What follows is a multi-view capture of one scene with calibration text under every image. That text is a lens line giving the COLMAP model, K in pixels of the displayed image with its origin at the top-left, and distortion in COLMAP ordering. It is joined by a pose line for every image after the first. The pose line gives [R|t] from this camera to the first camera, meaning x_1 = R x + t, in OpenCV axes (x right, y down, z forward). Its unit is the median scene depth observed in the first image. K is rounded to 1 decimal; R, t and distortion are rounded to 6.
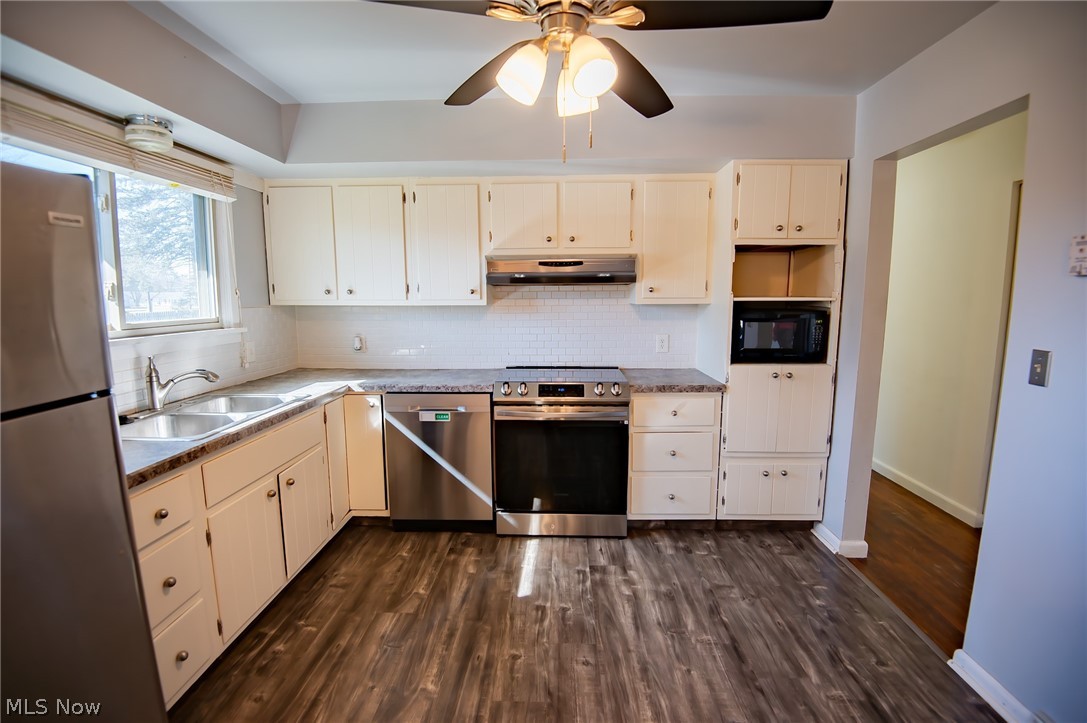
lens RADIAL K [[506.9, 0, 546.4], [0, 506.9, 362.1], [0, 0, 1]] dist [0.000792, -0.031277]
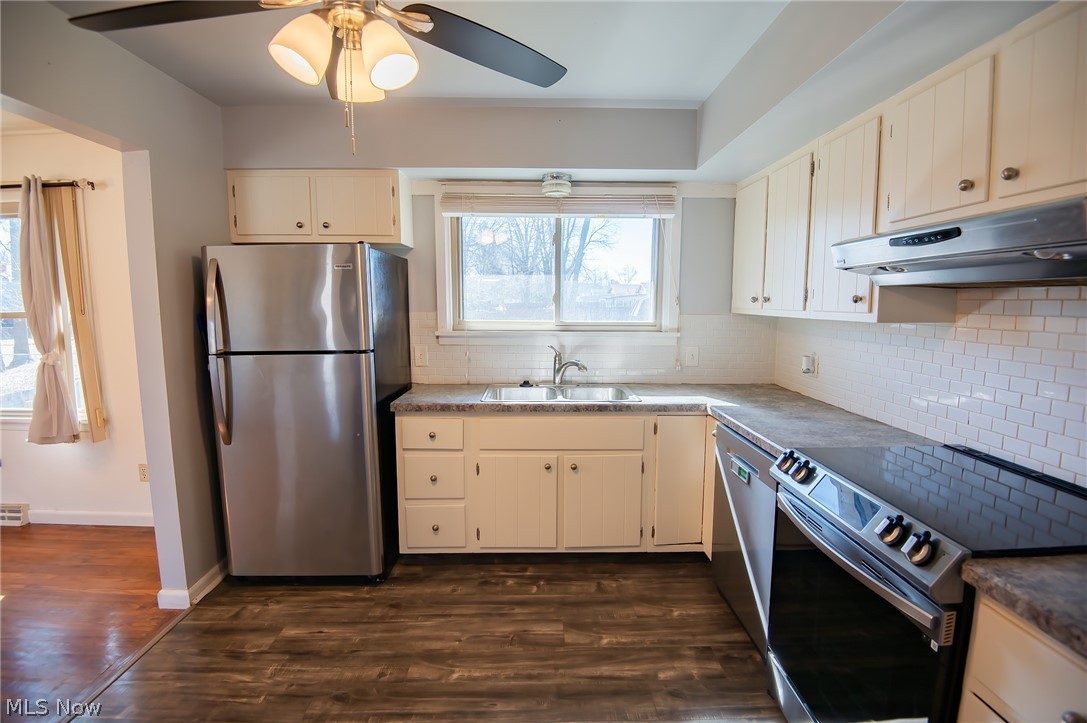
lens RADIAL K [[519.5, 0, 544.5], [0, 519.5, 363.7], [0, 0, 1]] dist [0.001492, -0.030883]
pose [[0.050956, 0.121392, -0.991296, 0.509931], [-0.133155, 0.984549, 0.113721, -0.095281], [0.989784, 0.126201, 0.066332, 0.680951]]
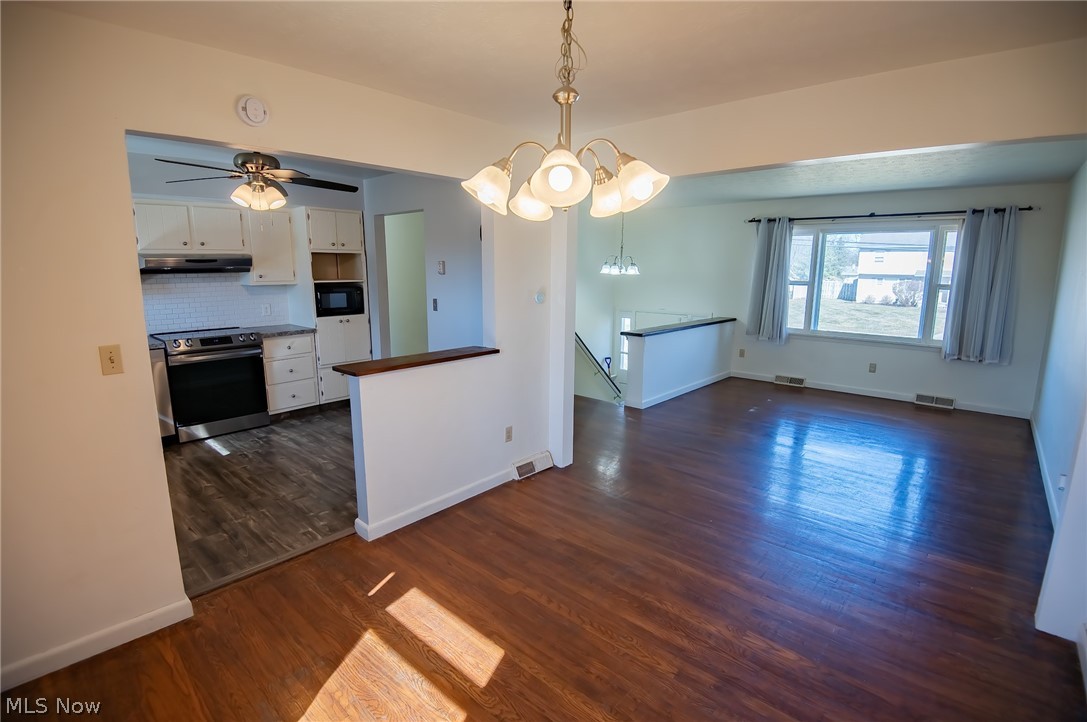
lens RADIAL K [[519.5, 0, 544.5], [0, 519.5, 363.2], [0, 0, 1]] dist [0.001492, -0.030883]
pose [[0.647209, -0.136303, 0.750028, -0.549950], [0.096481, 0.990619, 0.096771, 0.068626], [-0.756183, 0.009732, 0.654288, -0.876415]]
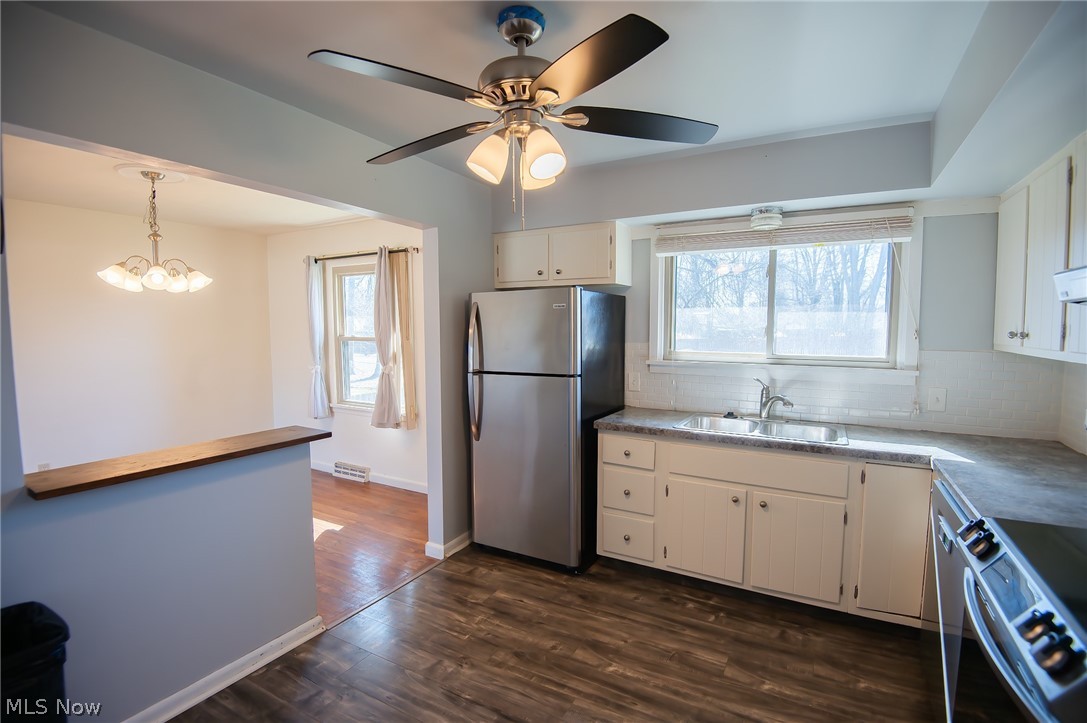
lens RADIAL K [[505.0, 0, 546.1], [0, 505.0, 363.6], [0, 0, 1]] dist [0.002117, -0.031134]
pose [[-0.459471, 0.066680, -0.885686, 0.552852], [-0.117112, 0.983924, 0.134831, -0.131912], [0.880438, 0.165675, -0.444276, 0.839984]]
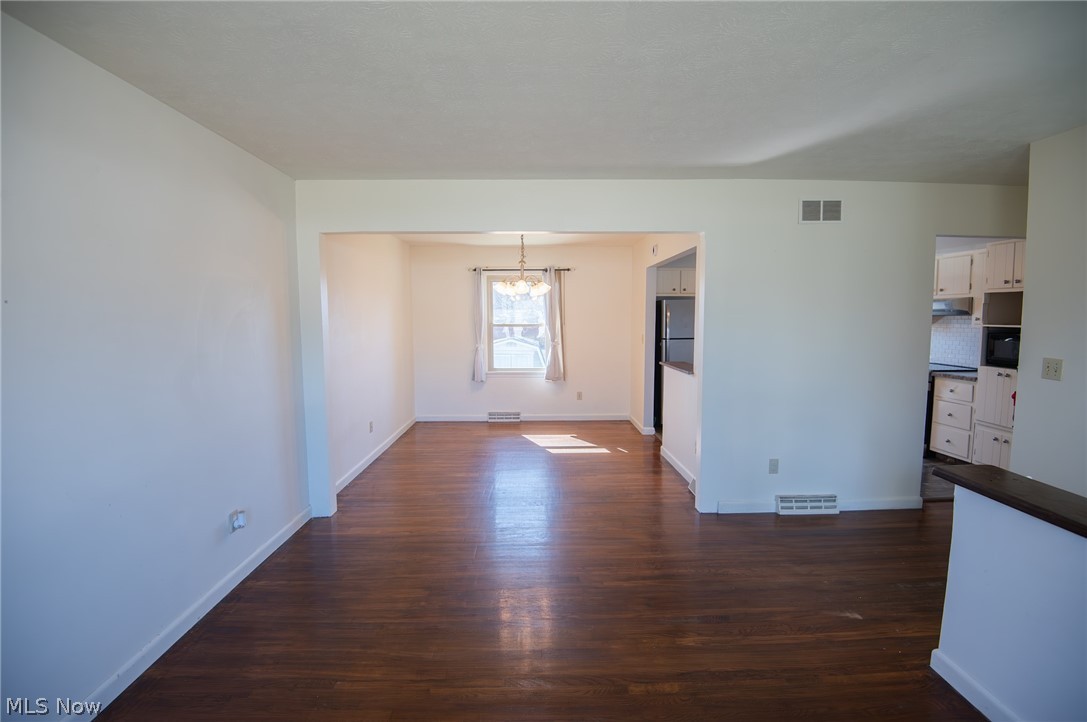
lens RADIAL K [[519.5, 0, 544.5], [0, 519.5, 363.2], [0, 0, 1]] dist [0.001492, -0.030883]
pose [[0.063807, 0.091418, -0.993766, 1.964047], [-0.129747, 0.988104, 0.082566, 0.045742], [0.989492, 0.123669, 0.074909, -0.527980]]
